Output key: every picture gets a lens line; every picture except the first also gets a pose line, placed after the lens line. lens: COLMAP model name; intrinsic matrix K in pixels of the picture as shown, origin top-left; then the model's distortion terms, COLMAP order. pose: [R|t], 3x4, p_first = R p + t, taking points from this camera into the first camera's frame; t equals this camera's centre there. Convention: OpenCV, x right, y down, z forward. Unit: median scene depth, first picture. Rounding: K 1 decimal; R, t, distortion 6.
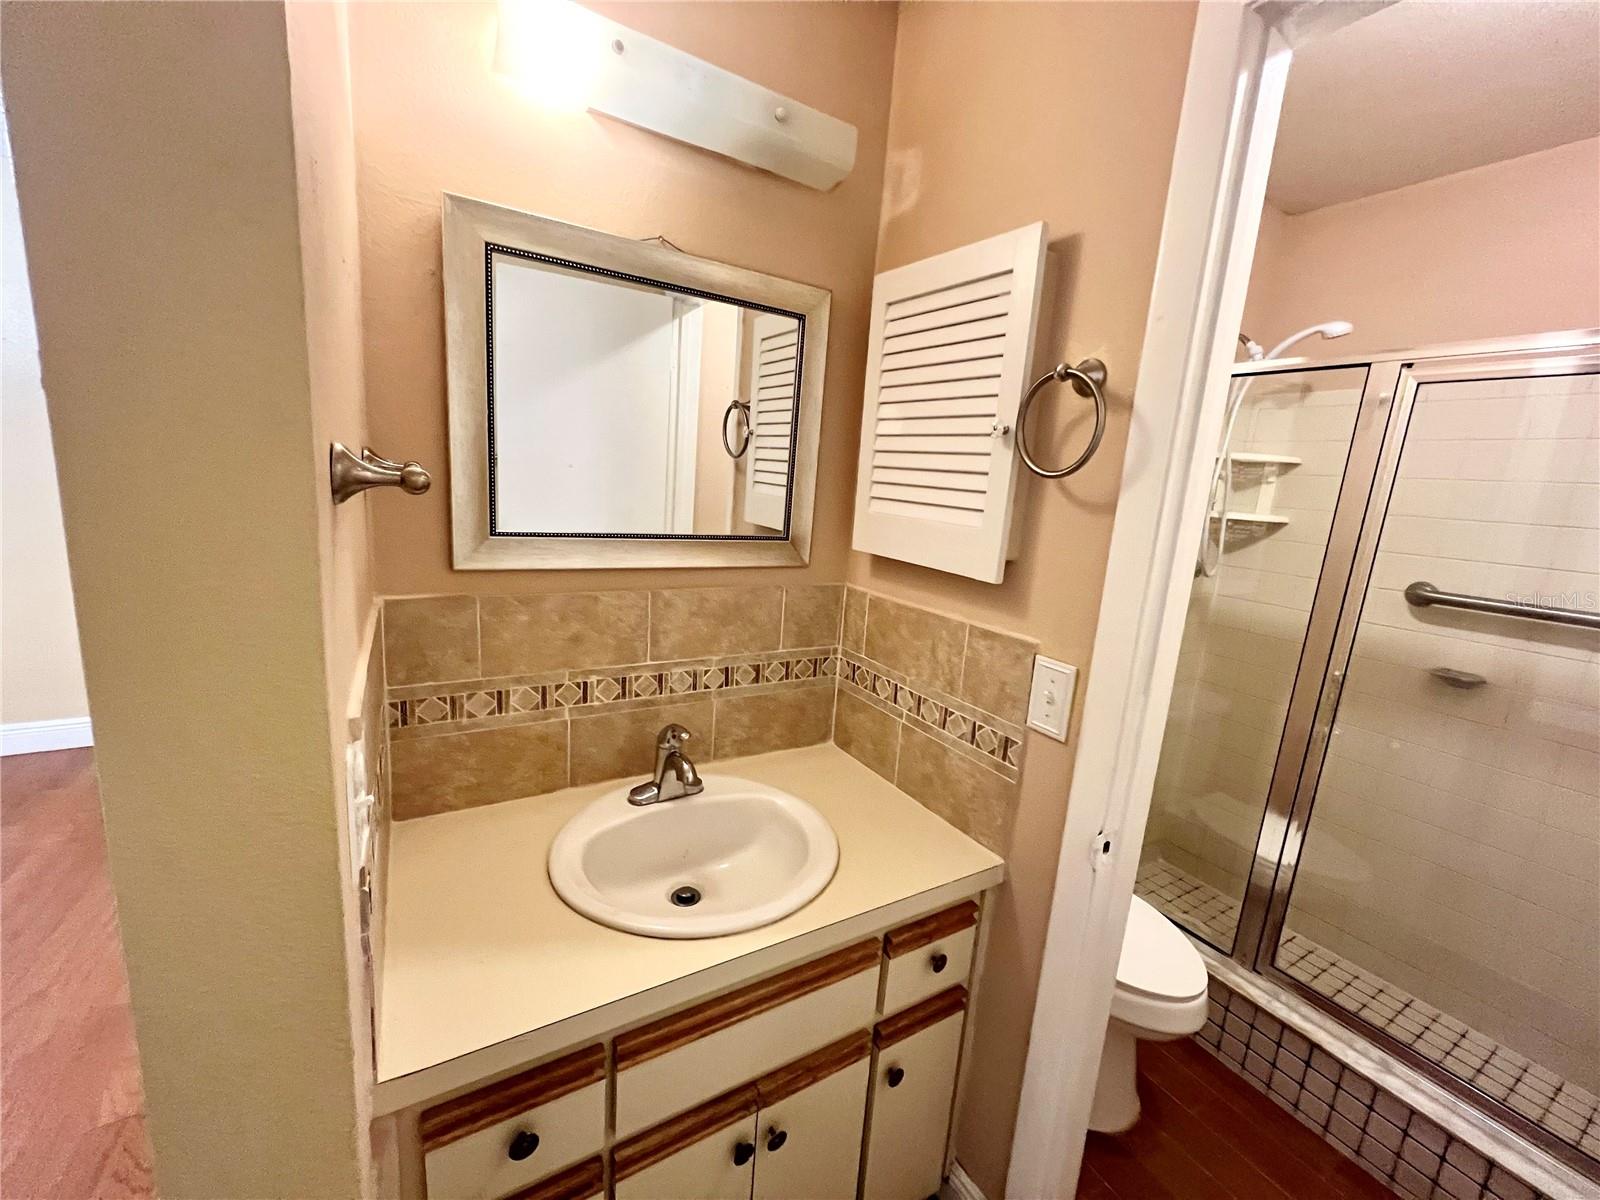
lens RADIAL K [[645.6, 0, 805.0], [0, 645.6, 600.4], [0, 0, 1]] dist [-0.000048, 0.000590]
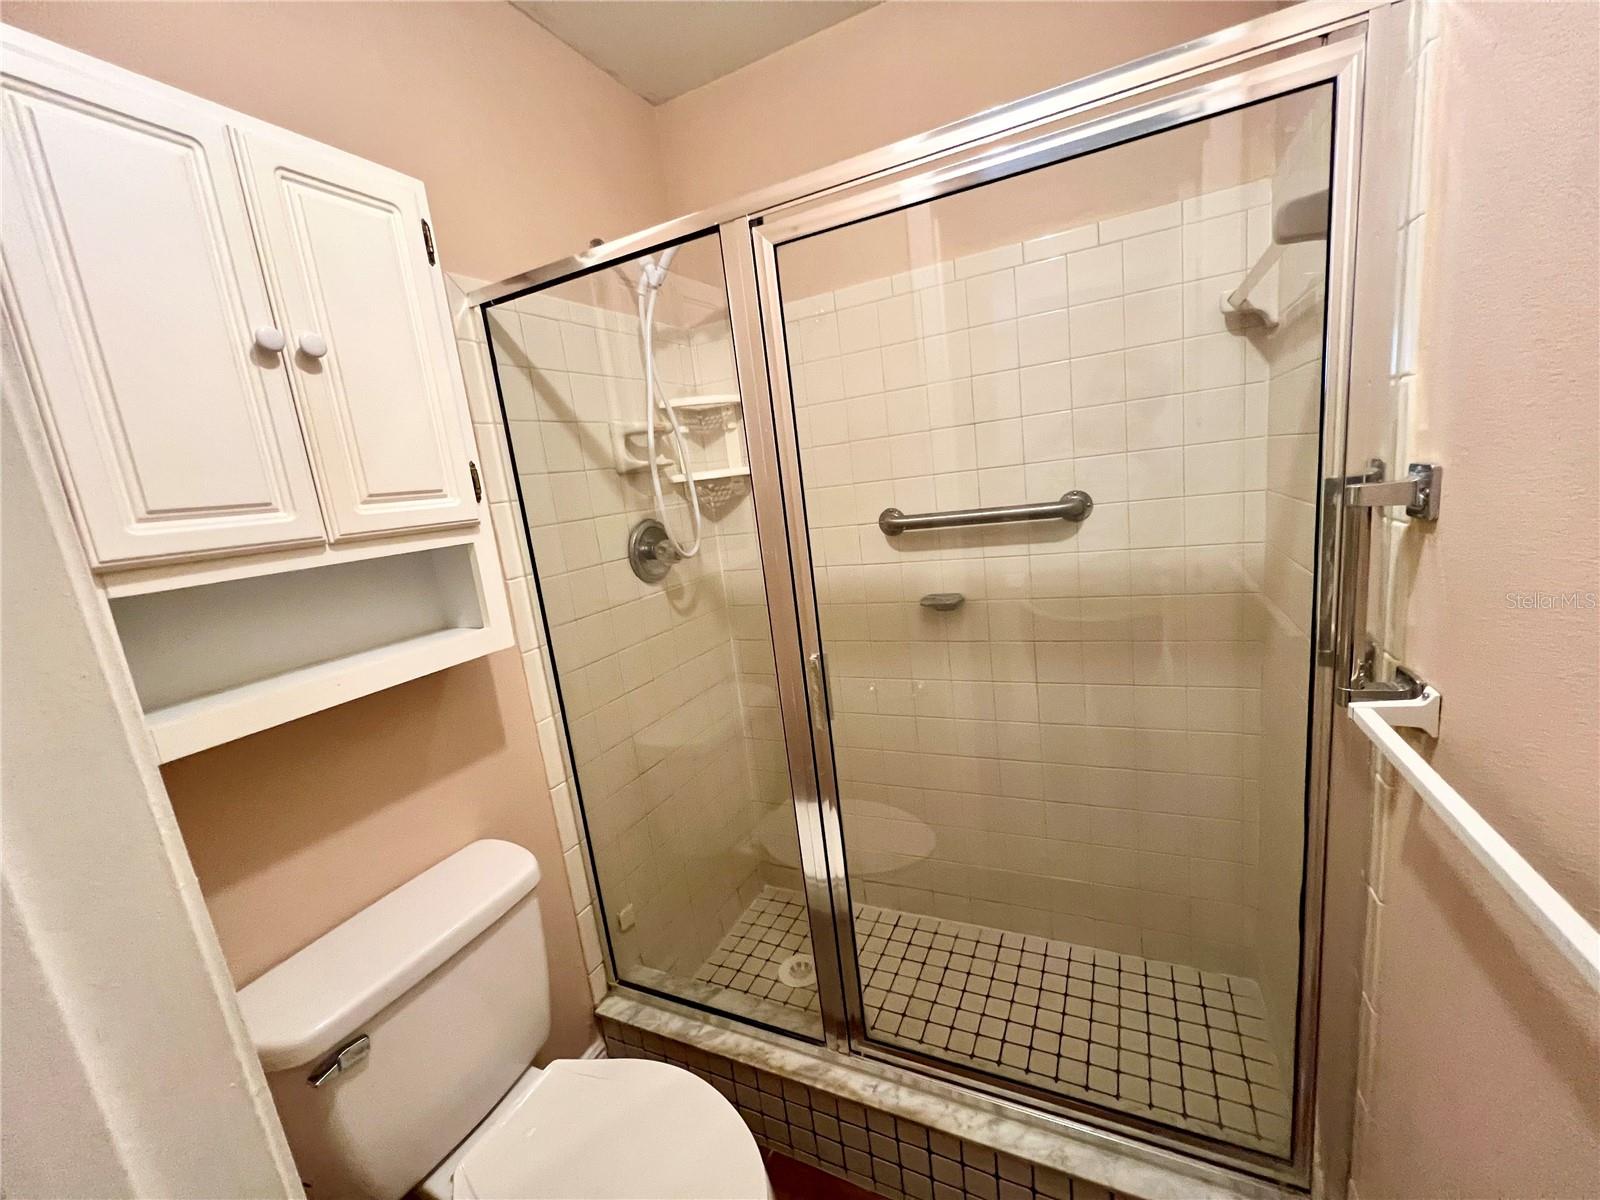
lens RADIAL K [[645.6, 0, 805.0], [0, 645.6, 600.4], [0, 0, 1]] dist [-0.000048, 0.000590]
pose [[0.817243, -0.277067, 0.505319, 0.371423], [0.281803, 0.956991, 0.068965, -0.001418], [-0.502694, 0.086039, 0.860172, 0.296128]]
